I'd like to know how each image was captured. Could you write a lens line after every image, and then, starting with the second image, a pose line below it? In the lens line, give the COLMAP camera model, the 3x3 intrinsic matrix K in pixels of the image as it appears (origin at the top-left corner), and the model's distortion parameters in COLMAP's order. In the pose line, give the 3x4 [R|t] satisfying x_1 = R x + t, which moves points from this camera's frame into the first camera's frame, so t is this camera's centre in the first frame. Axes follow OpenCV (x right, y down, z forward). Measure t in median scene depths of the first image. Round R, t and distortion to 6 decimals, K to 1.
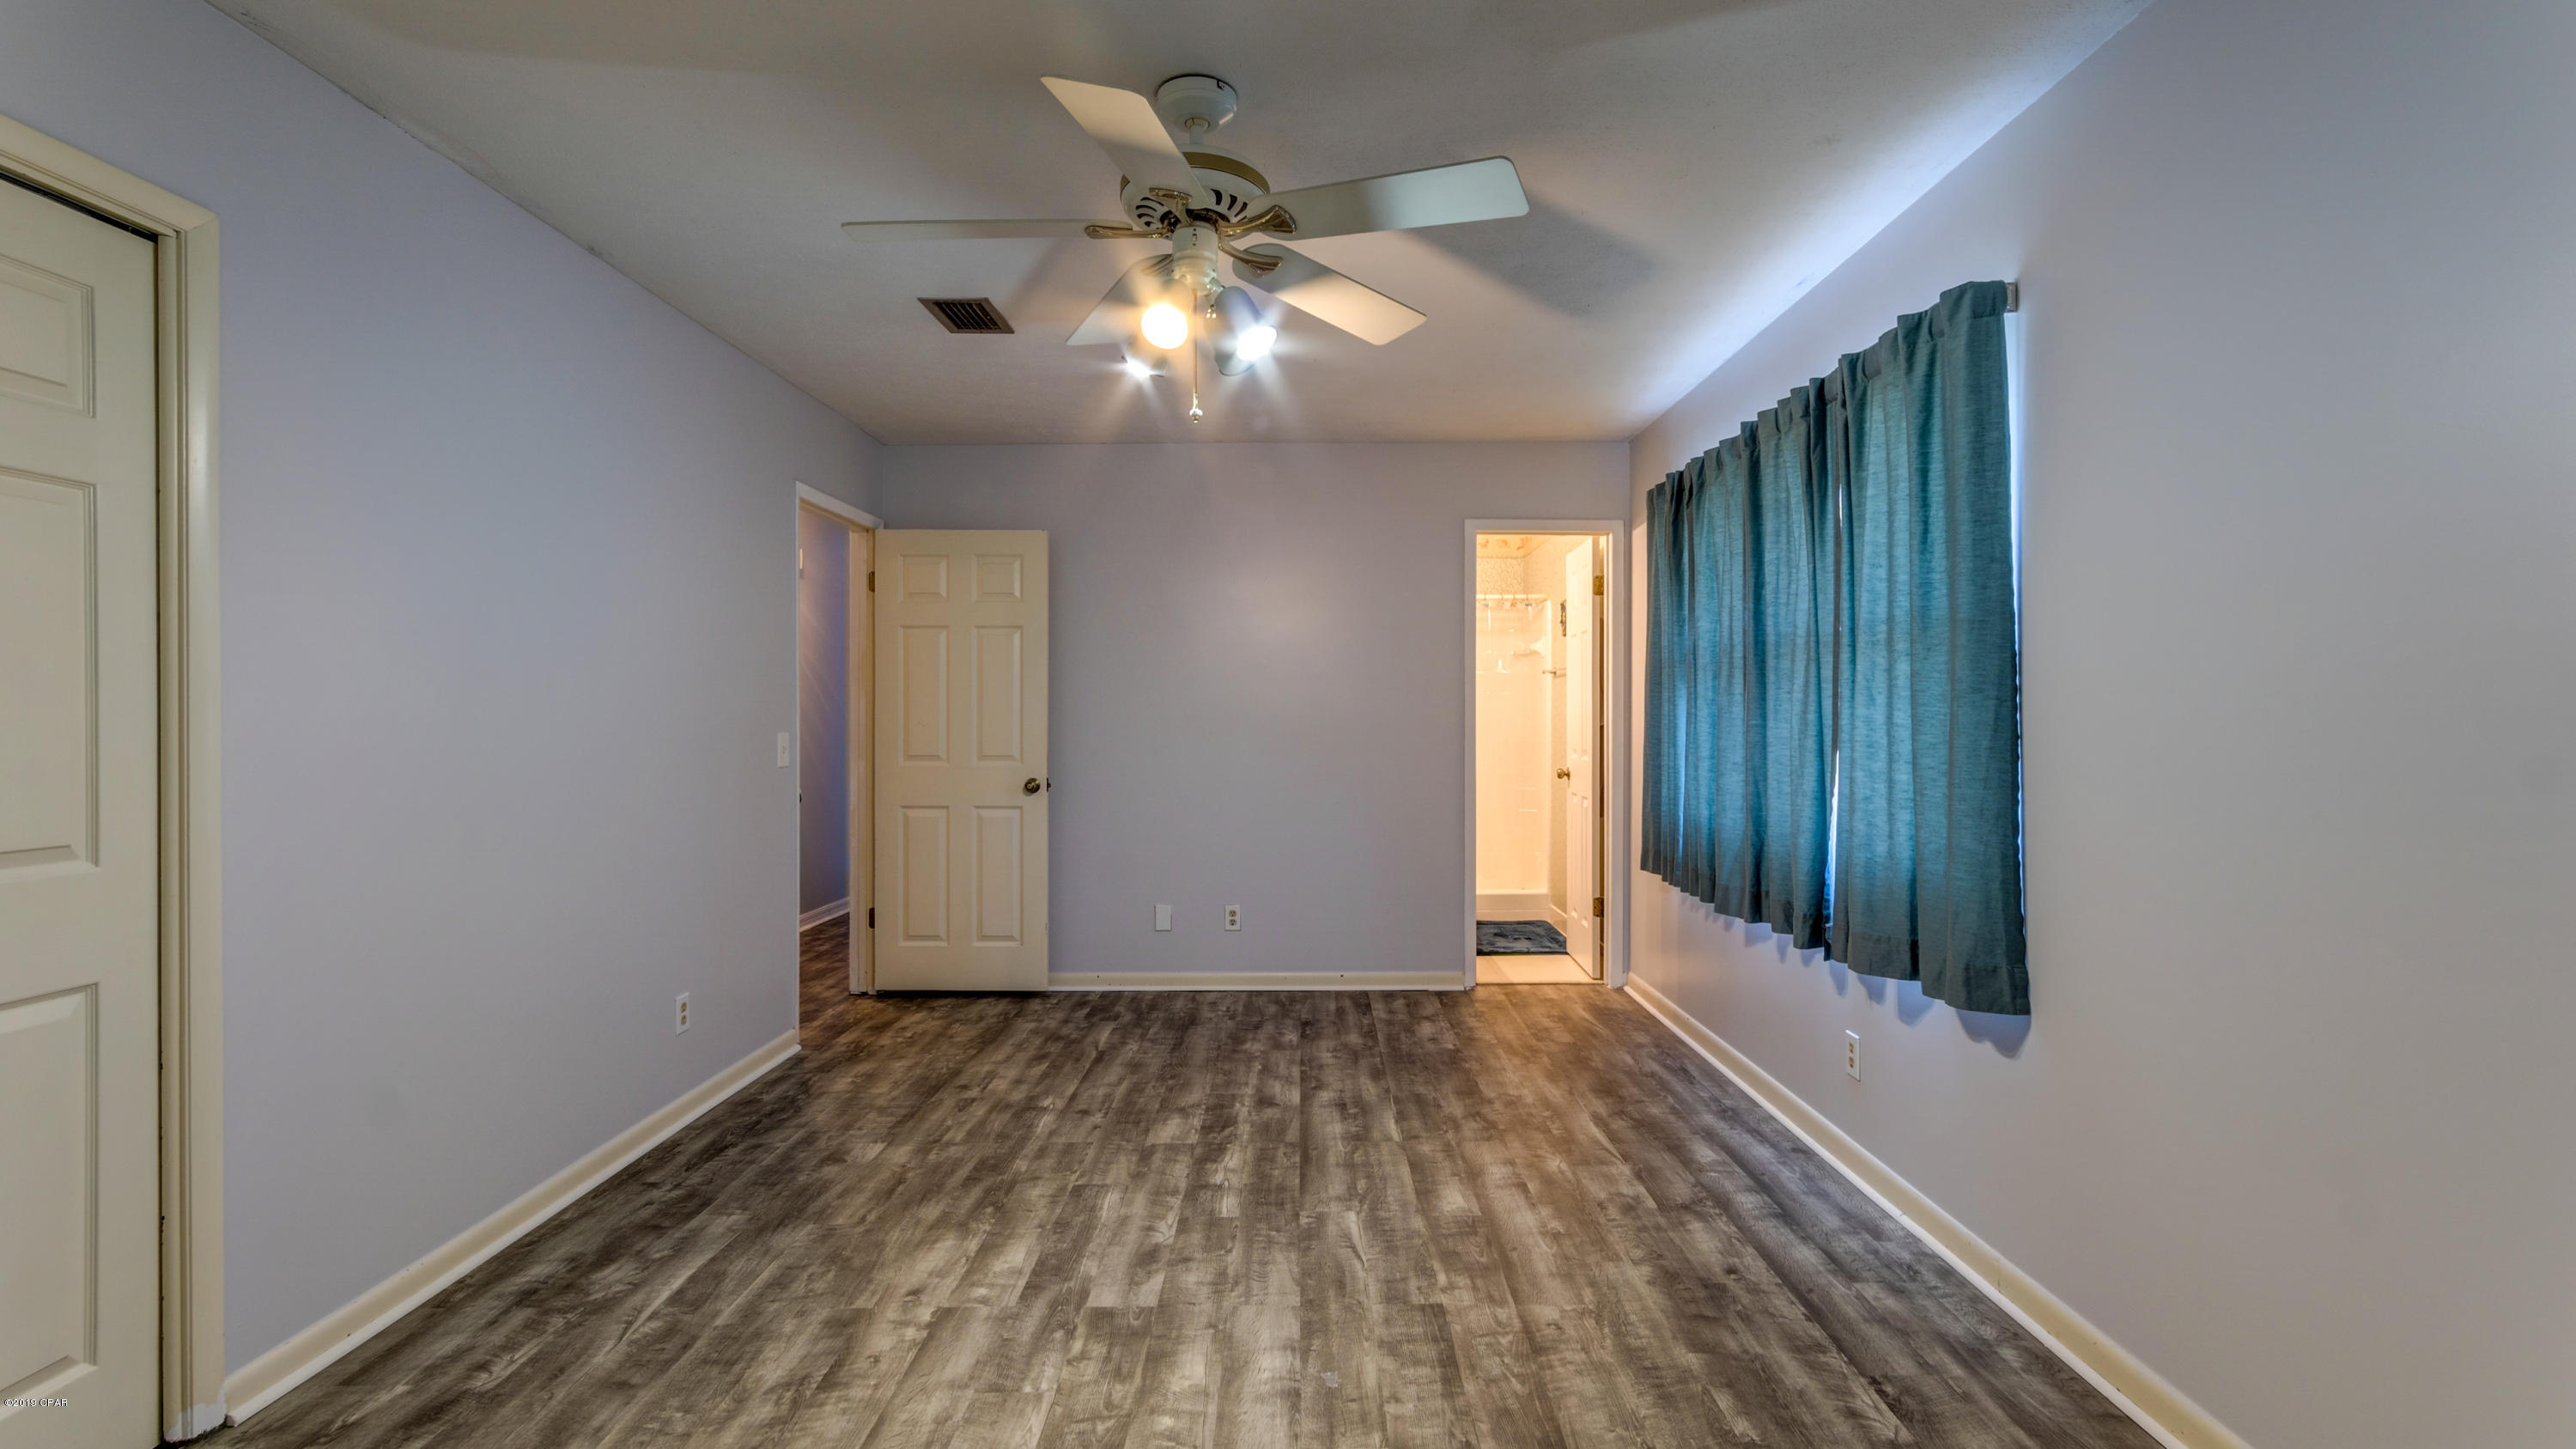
lens RADIAL K [[1141.2, 0, 1288.0], [0, 1141.2, 724.5], [0, 0, 1]] dist [0.001107, 0.000323]
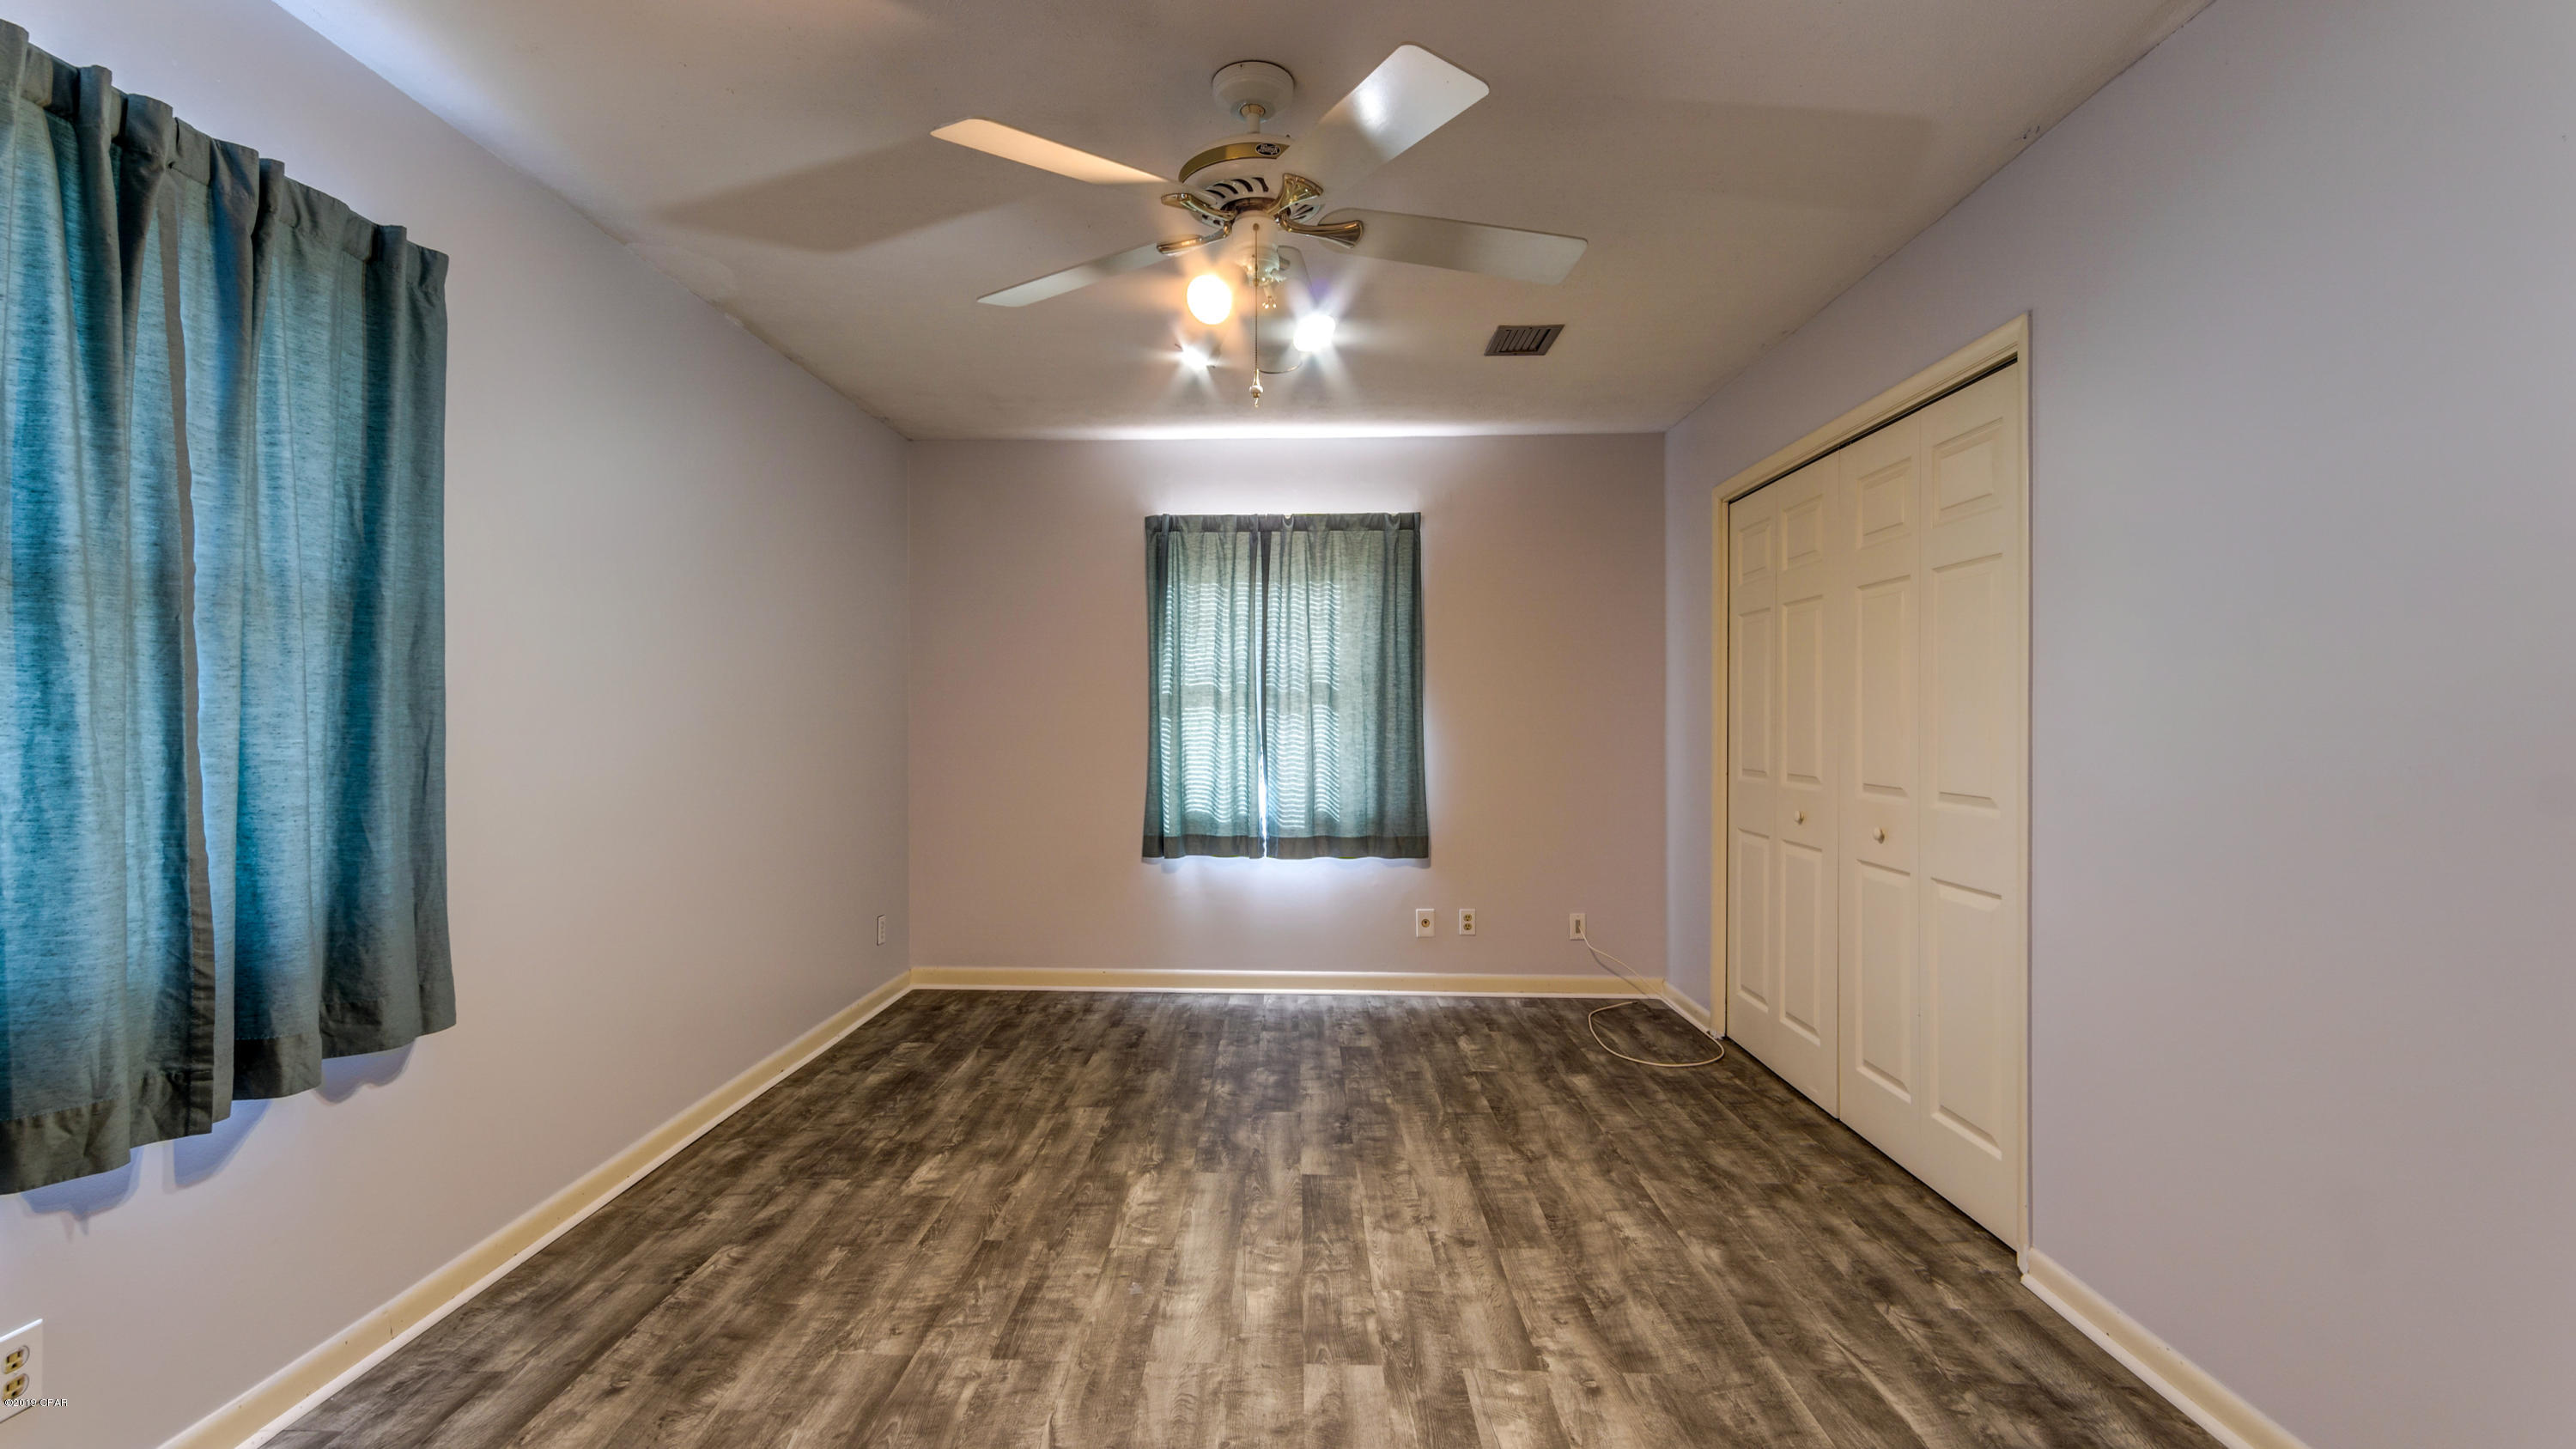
lens RADIAL K [[1141.2, 0, 1288.0], [0, 1141.2, 724.5], [0, 0, 1]] dist [0.001107, 0.000323]
pose [[-0.999997, 0.002510, -0.000161, -0.106481], [0.002507, 0.999905, 0.013528, -0.012541], [0.000195, 0.013528, -0.999908, 1.958458]]
